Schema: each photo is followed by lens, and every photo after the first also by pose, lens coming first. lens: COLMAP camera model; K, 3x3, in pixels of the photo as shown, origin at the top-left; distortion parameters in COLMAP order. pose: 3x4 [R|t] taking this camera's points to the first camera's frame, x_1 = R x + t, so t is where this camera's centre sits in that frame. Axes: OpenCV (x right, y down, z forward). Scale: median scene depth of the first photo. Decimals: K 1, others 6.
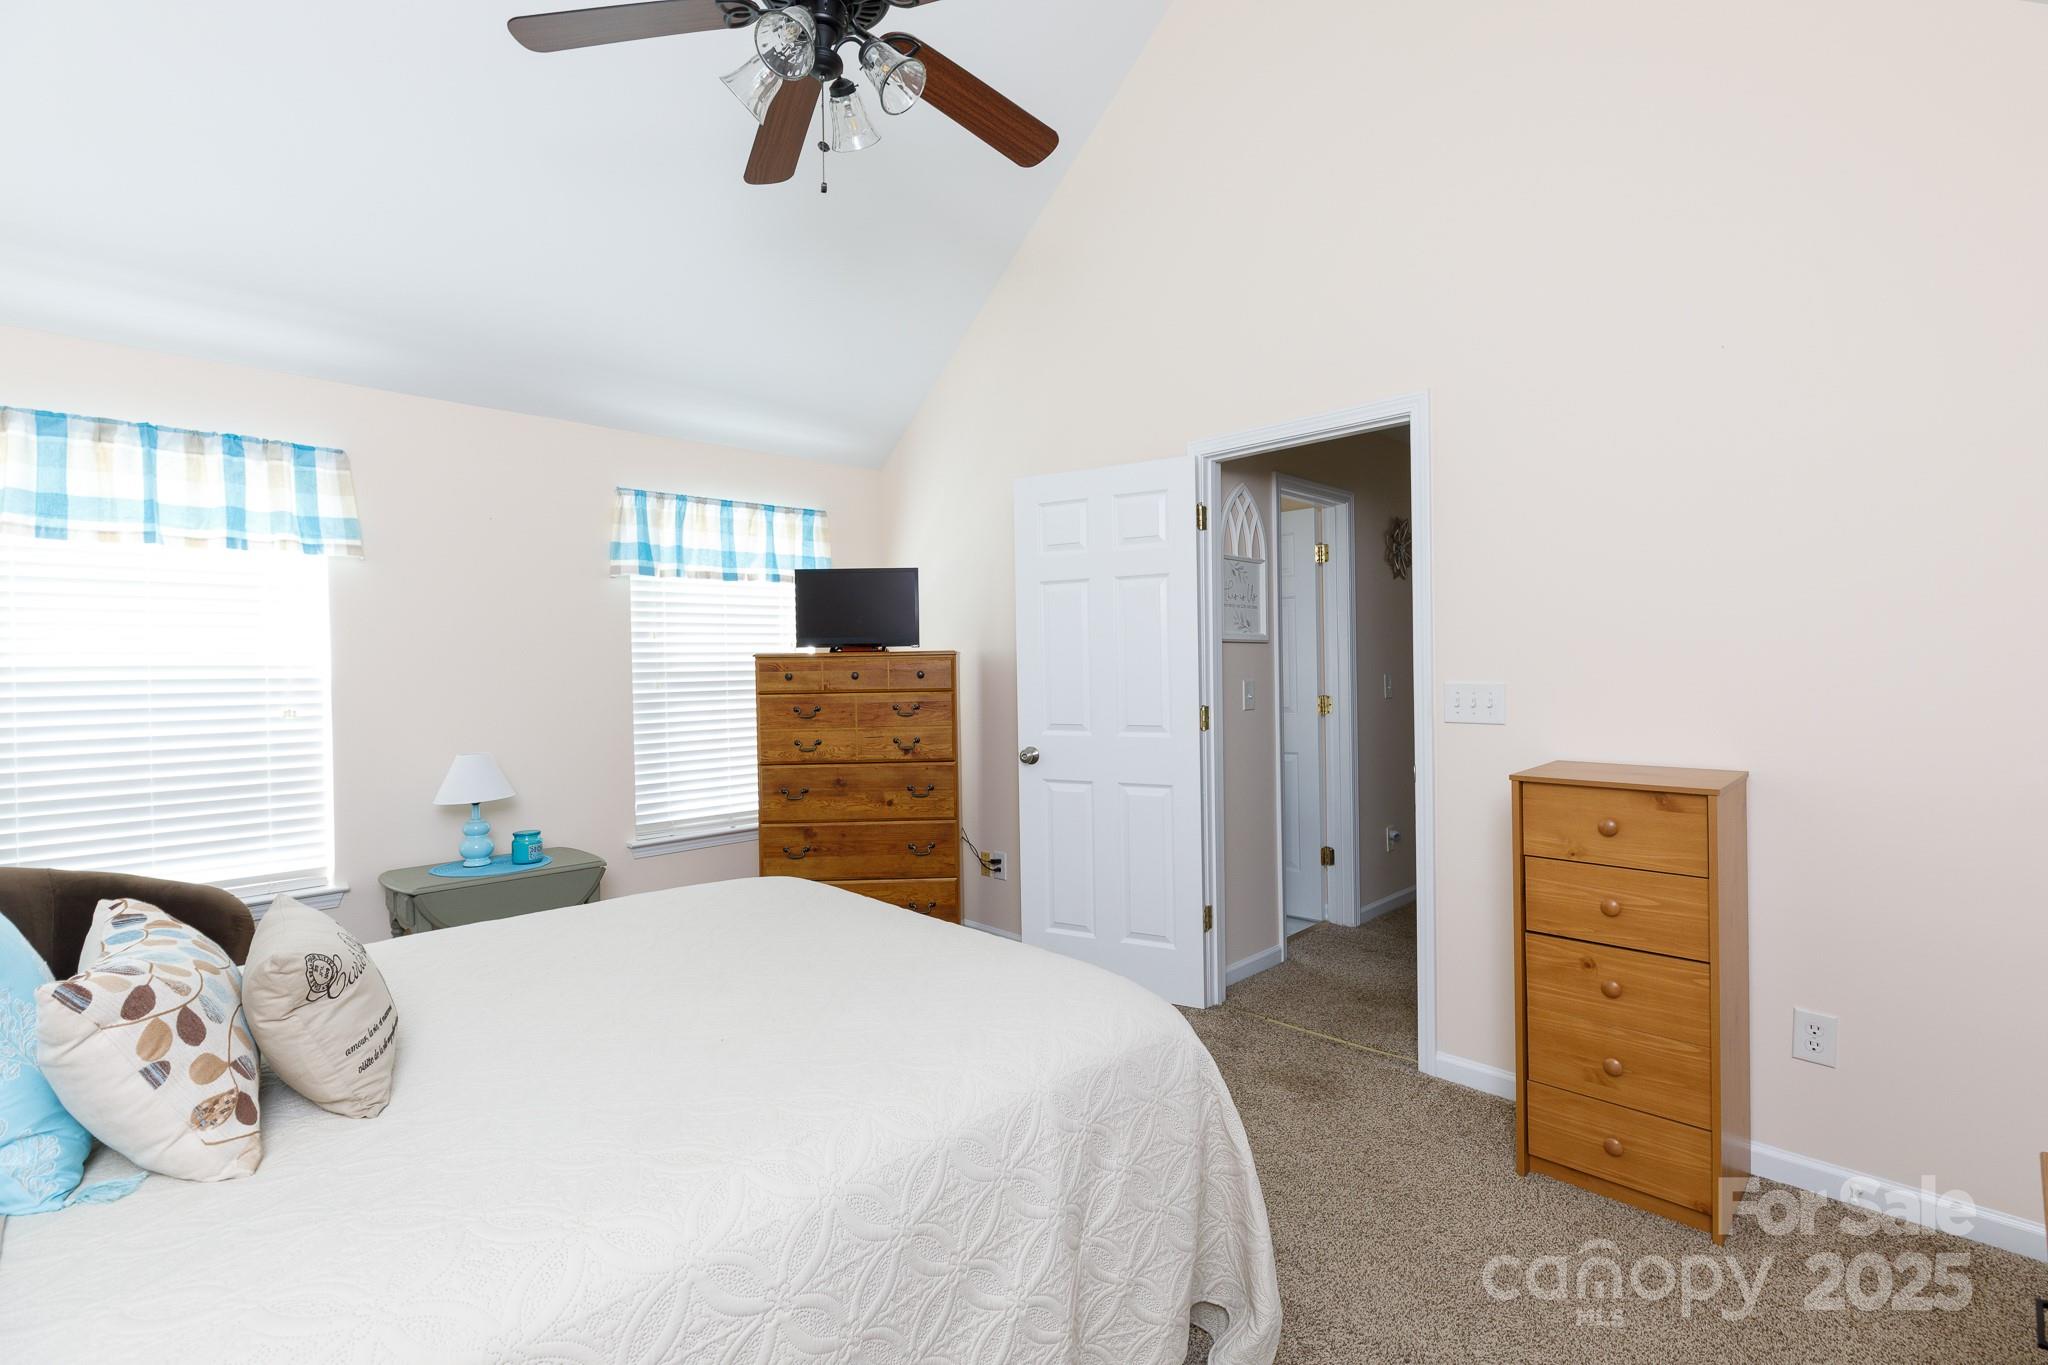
lens RADIAL K [[923.8, 0, 1023.8], [0, 923.8, 658.2], [0, 0, 1]] dist [0.012051, -0.000197]
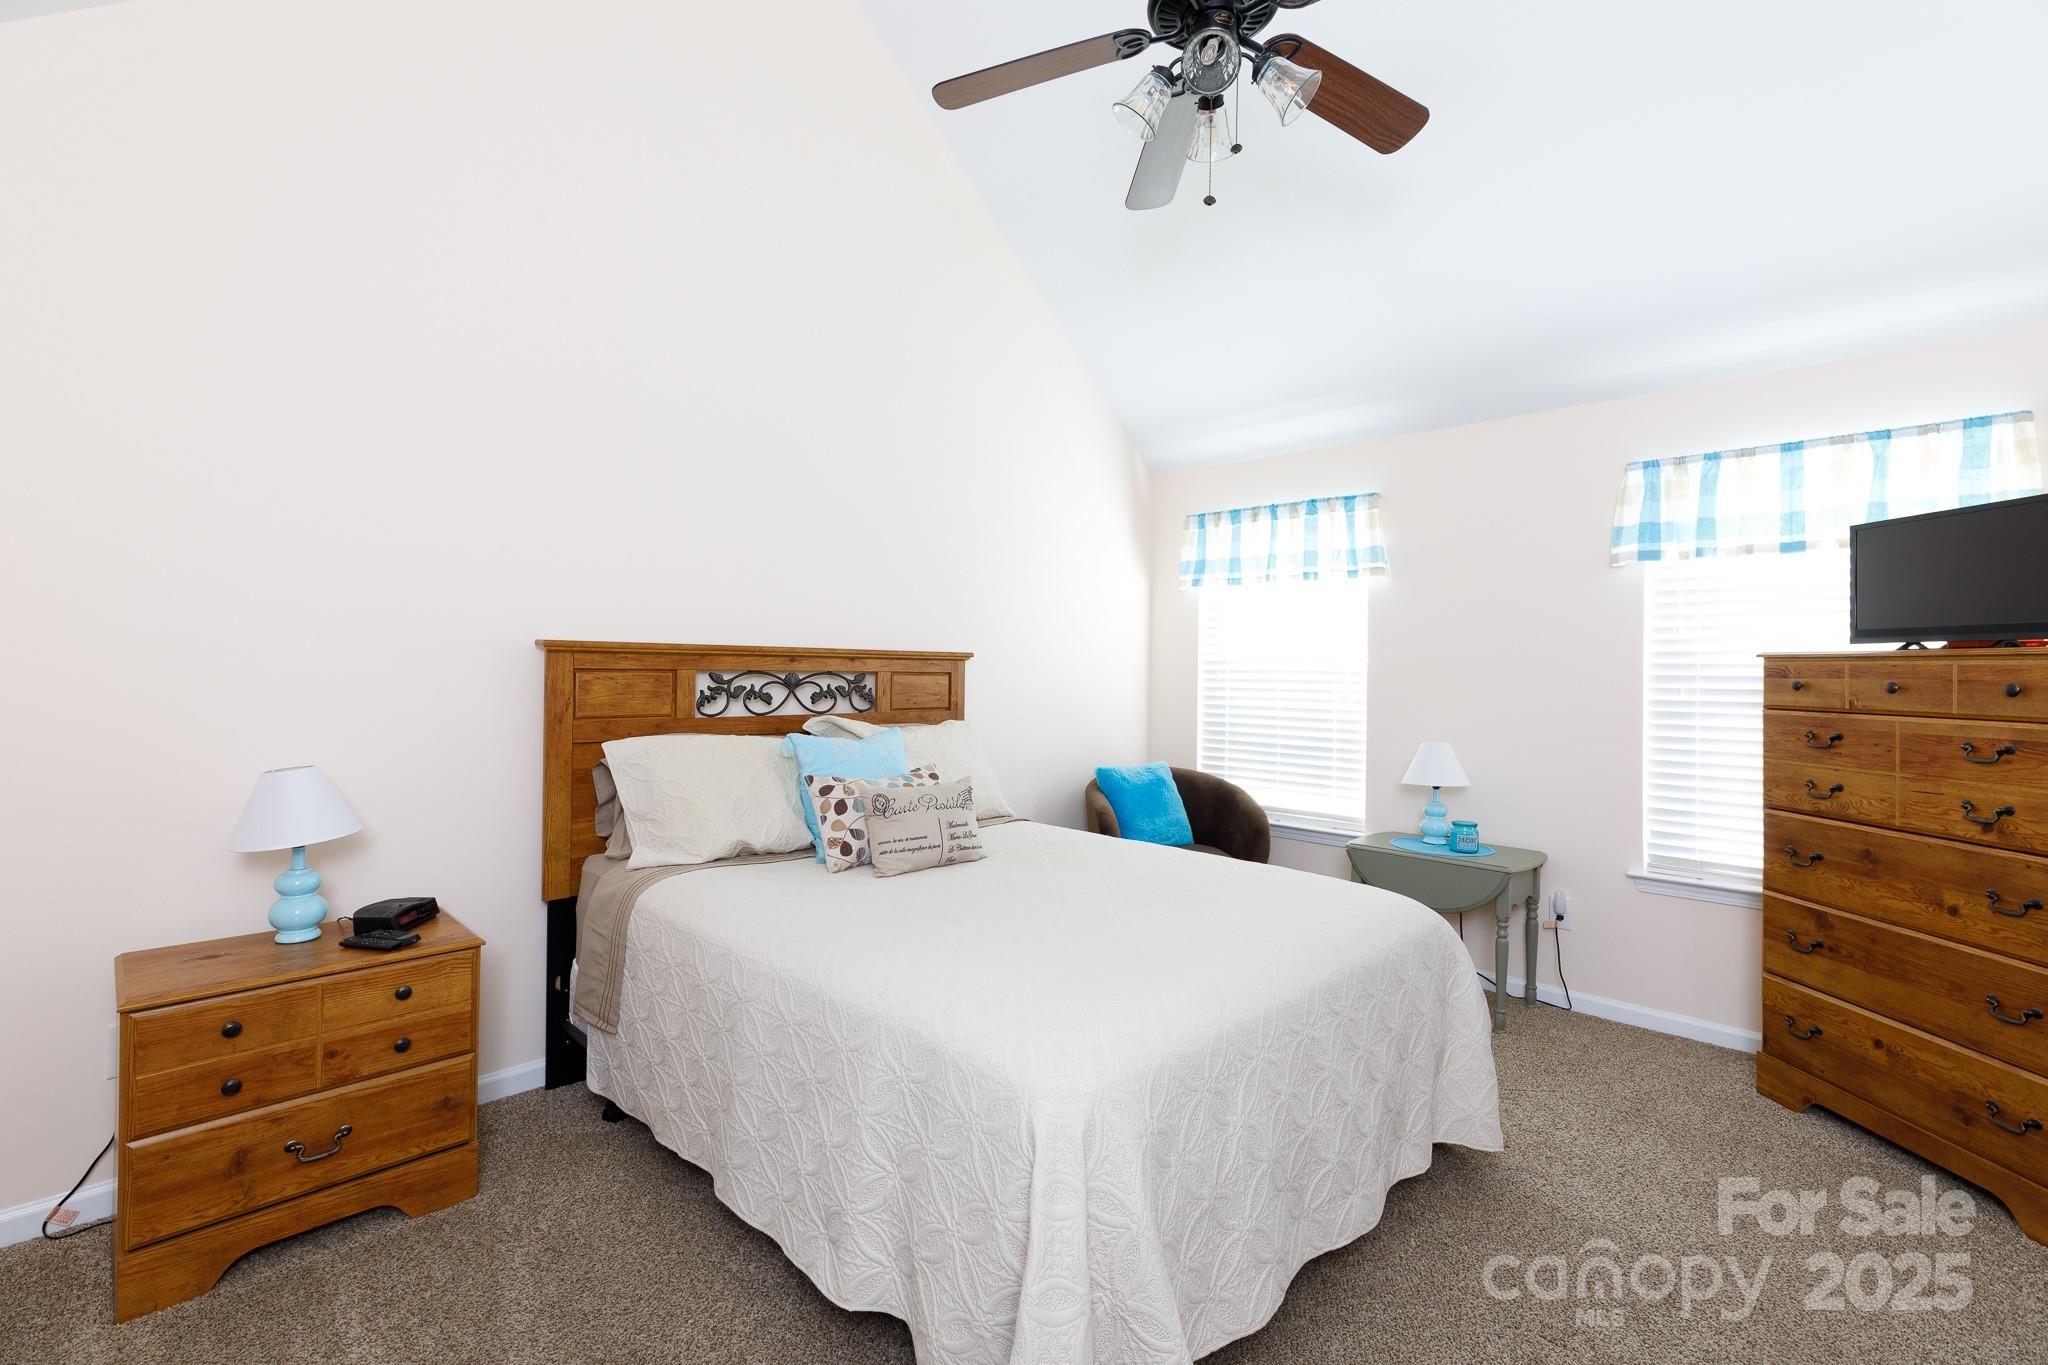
lens RADIAL K [[923.8, 0, 1023.8], [0, 923.8, 658.2], [0, 0, 1]] dist [0.012051, -0.000197]
pose [[0.021793, 0.004692, -0.999751, 0.426579], [-0.005514, 0.999974, 0.004573, -0.000772], [0.999747, 0.005413, 0.021818, 0.405562]]
